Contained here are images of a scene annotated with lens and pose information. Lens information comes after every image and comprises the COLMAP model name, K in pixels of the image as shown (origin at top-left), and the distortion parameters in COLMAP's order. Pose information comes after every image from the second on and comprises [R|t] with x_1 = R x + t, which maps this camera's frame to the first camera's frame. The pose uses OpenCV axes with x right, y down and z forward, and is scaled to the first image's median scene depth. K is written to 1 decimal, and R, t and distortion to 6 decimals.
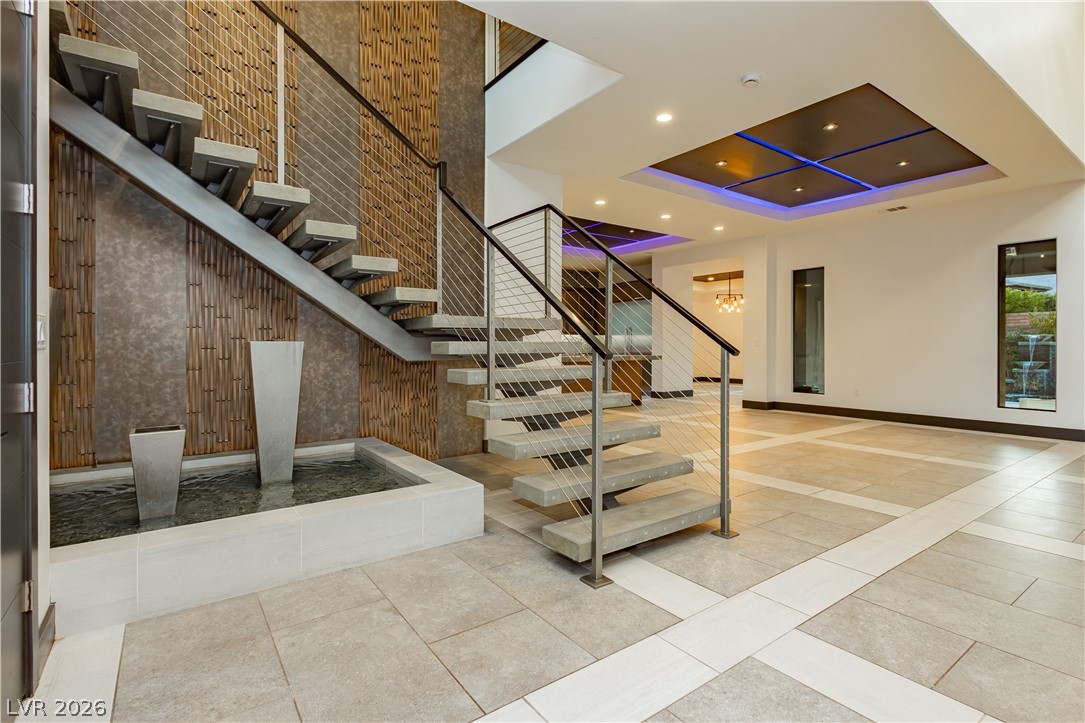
lens RADIAL K [[529.3, 0, 555.0], [0, 529.3, 346.1], [0, 0, 1]] dist [0.003655, -0.001328]
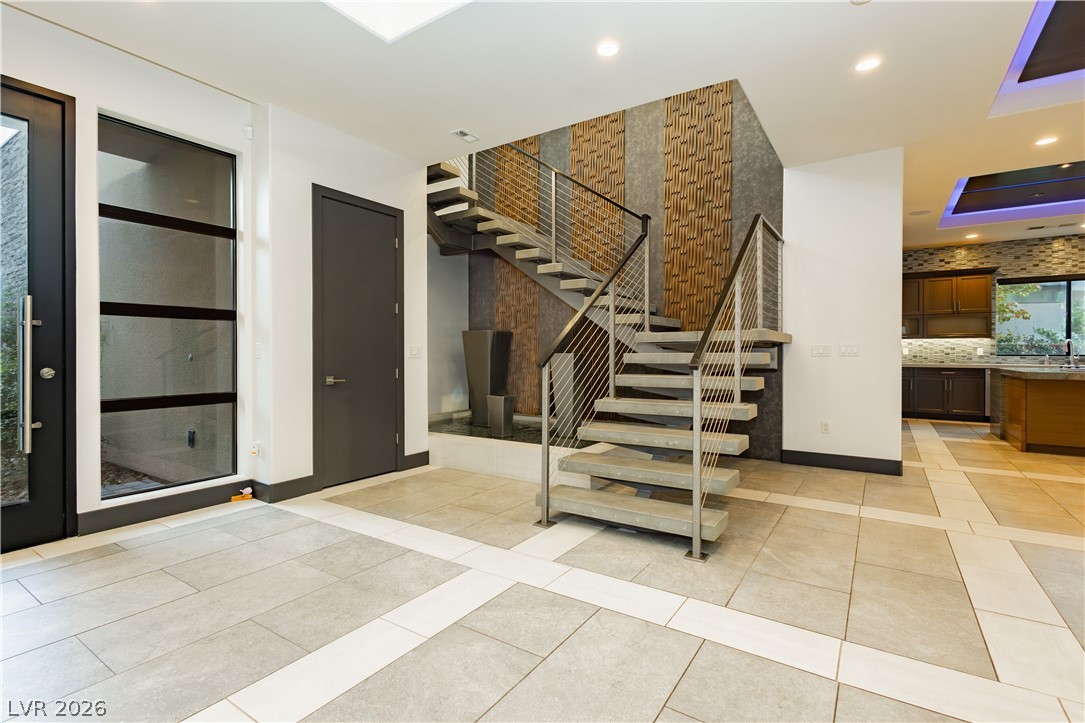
lens RADIAL K [[504.7, 0, 543.3], [0, 504.7, 354.4], [0, 0, 1]] dist [0.002221, -0.000168]
pose [[0.337599, 0.003470, -0.941284, 1.394129], [0.000551, 0.999992, 0.003884, -0.017221], [0.941290, -0.001830, 0.337594, 0.558963]]
